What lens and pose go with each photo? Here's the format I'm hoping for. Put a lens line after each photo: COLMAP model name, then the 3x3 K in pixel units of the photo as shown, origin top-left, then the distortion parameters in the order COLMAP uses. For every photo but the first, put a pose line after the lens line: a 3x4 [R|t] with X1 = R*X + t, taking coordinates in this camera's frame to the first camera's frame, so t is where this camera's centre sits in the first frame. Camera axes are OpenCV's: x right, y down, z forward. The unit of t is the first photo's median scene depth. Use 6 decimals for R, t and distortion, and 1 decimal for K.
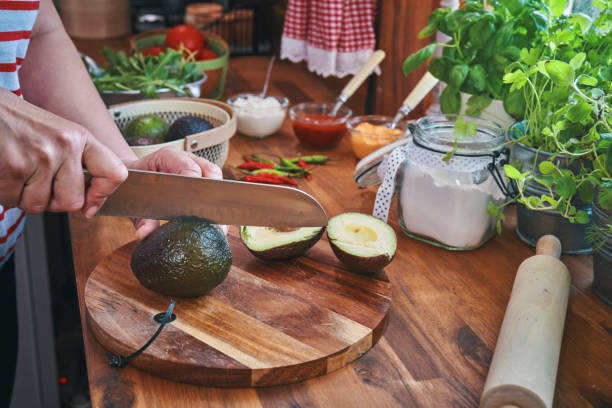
lens RADIAL K [[872.6, 0, 306.0], [0, 872.6, 204.0], [0, 0, 1]] dist [-0.009049, 0.029451]
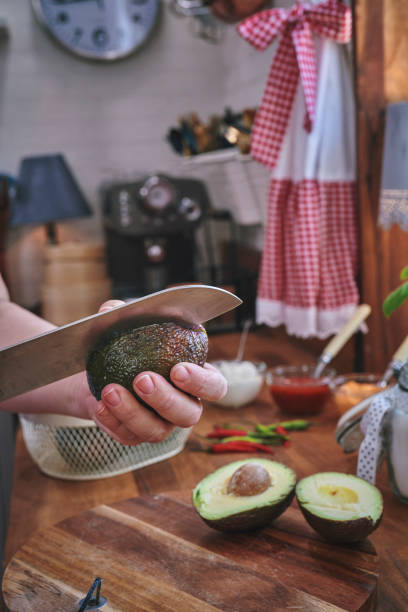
lens RADIAL K [[872.6, 0, 204.0], [0, 872.6, 306.0], [0, 0, 1]] dist [-0.009049, 0.029451]
pose [[0.989720, -0.062148, -0.128806, 0.046998], [0.029946, 0.970735, -0.238278, 0.045417], [0.139845, 0.231972, 0.962618, 0.132308]]
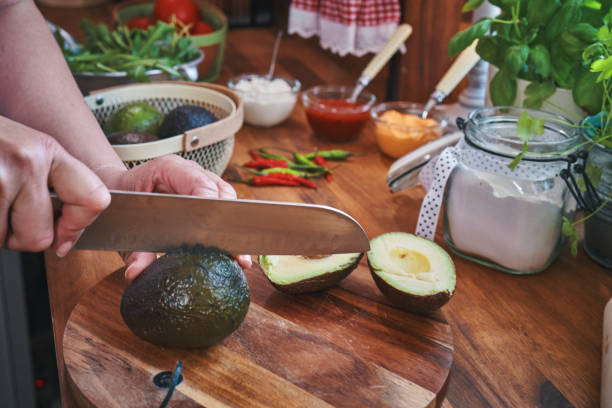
lens RADIAL K [[872.6, 0, 306.0], [0, 872.6, 204.0], [0, 0, 1]] dist [-0.009049, 0.029451]
pose [[0.999682, -0.000981, 0.025198, -0.044911], [0.000000, 0.999244, 0.038885, -0.042152], [-0.025217, -0.038872, 0.998926, 0.176742]]
